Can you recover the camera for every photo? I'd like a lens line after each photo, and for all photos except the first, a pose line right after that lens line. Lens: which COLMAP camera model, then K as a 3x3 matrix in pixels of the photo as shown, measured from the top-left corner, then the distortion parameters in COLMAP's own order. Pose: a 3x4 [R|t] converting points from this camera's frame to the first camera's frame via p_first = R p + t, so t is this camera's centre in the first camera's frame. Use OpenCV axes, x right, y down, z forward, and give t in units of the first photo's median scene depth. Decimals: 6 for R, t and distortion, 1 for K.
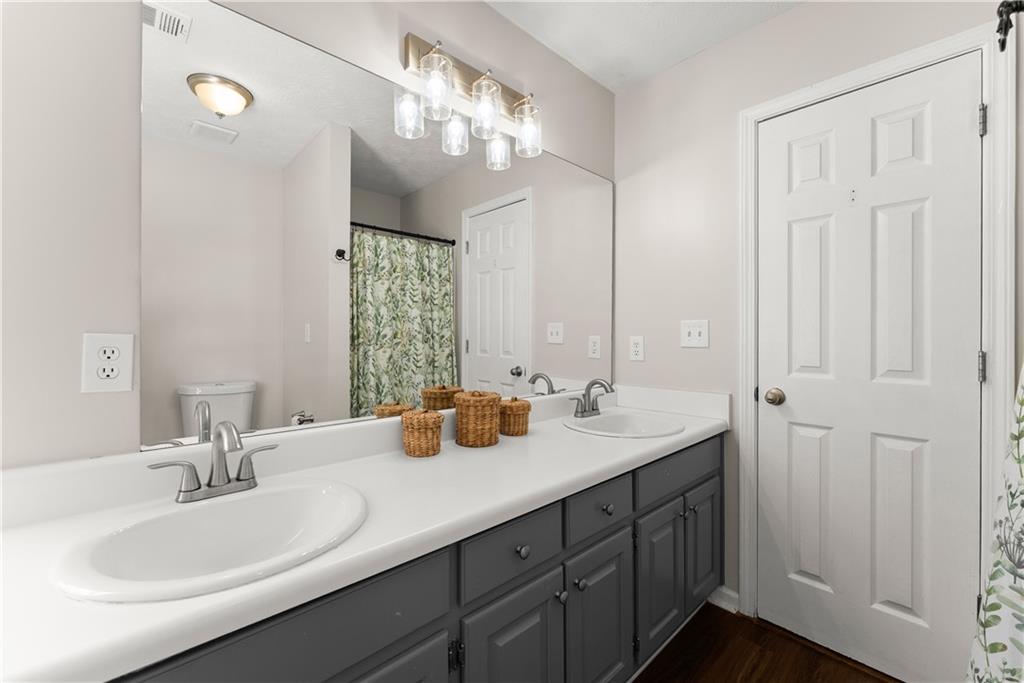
lens RADIAL K [[417.8, 0, 510.1], [0, 417.8, 336.8], [0, 0, 1]] dist [-0.000085, -0.000415]
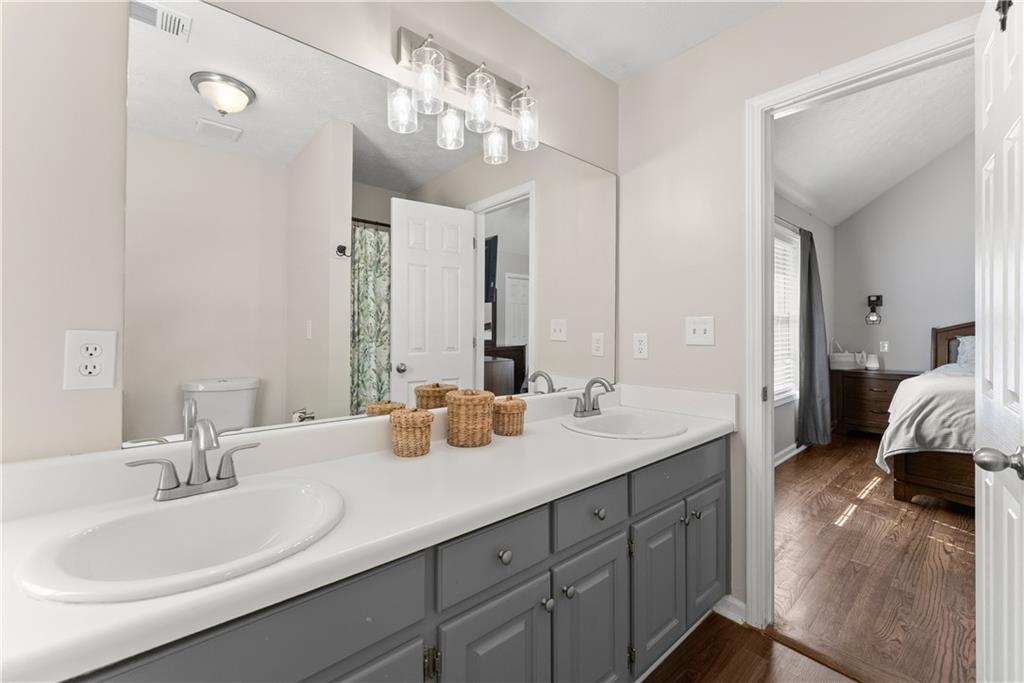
lens RADIAL K [[424.7, 0, 509.5], [0, 424.7, 329.6], [0, 0, 1]] dist [-0.001213, 0.000380]
pose [[0.999440, 0.001387, -0.033432, 0.045806], [-0.001674, 0.999962, -0.008543, -0.001783], [0.033419, 0.008594, 0.999404, 0.009028]]
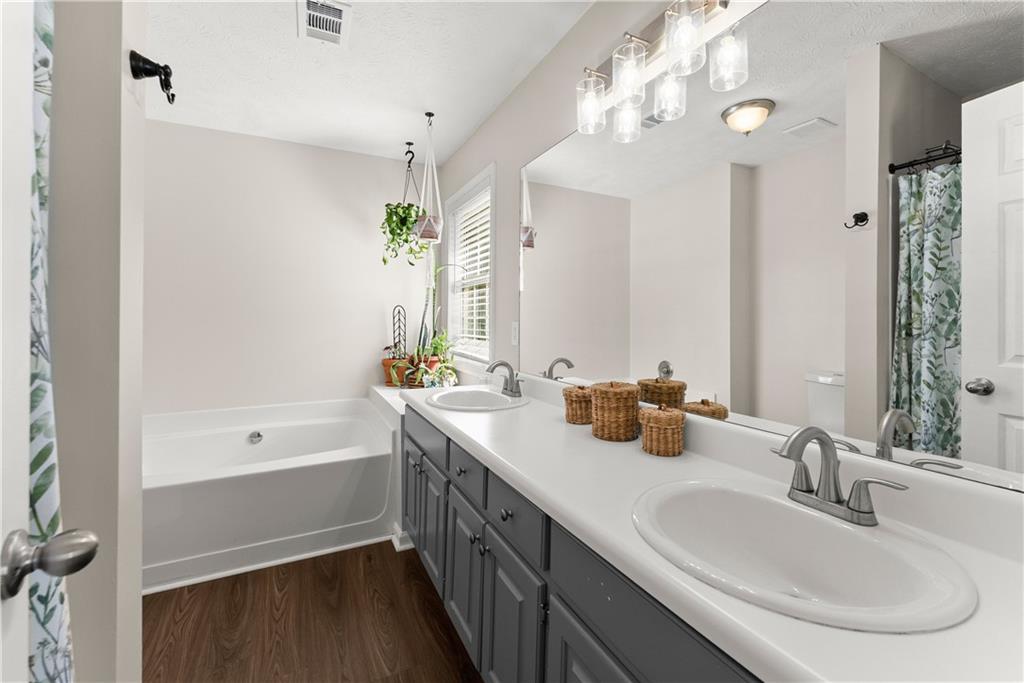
lens RADIAL K [[417.5, 0, 508.5], [0, 417.5, 317.4], [0, 0, 1]] dist [0.001460, 0.000088]
pose [[-0.285943, -0.006943, -0.958221, 0.873356], [-0.005731, 0.999968, -0.005536, -0.011411], [0.958229, 0.003908, -0.285974, 0.996053]]
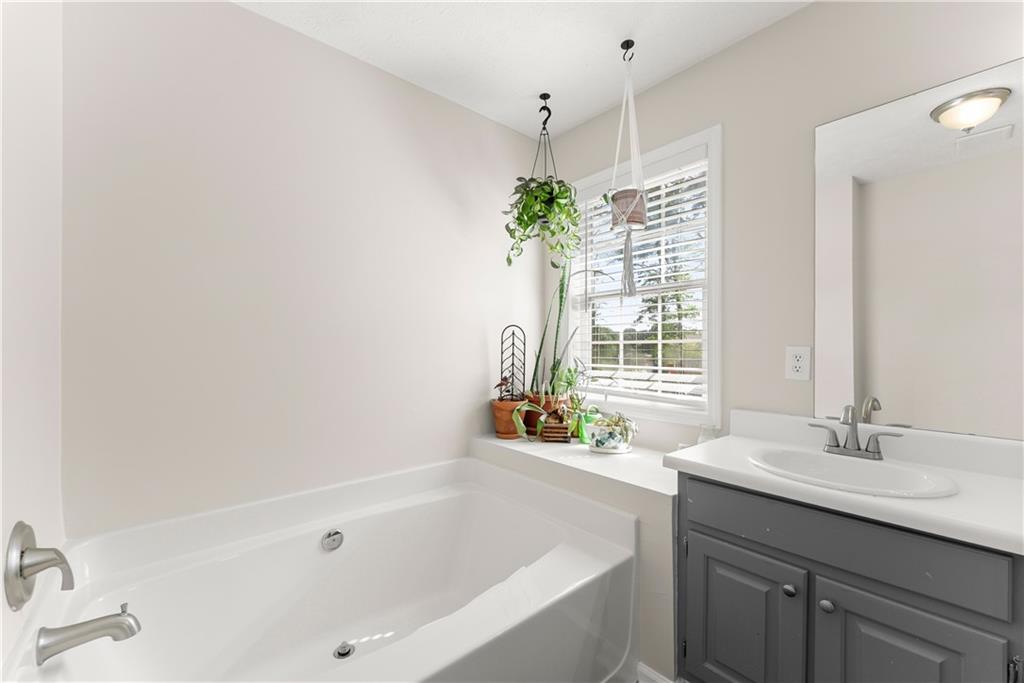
lens RADIAL K [[409.7, 0, 513.0], [0, 409.7, 345.1], [0, 0, 1]] dist [-0.000726, -0.000023]
pose [[-0.037029, -0.004154, -0.999306, 0.489745], [-0.004143, 0.999983, -0.004003, -0.001442], [0.999306, 0.003992, -0.037046, -0.087268]]
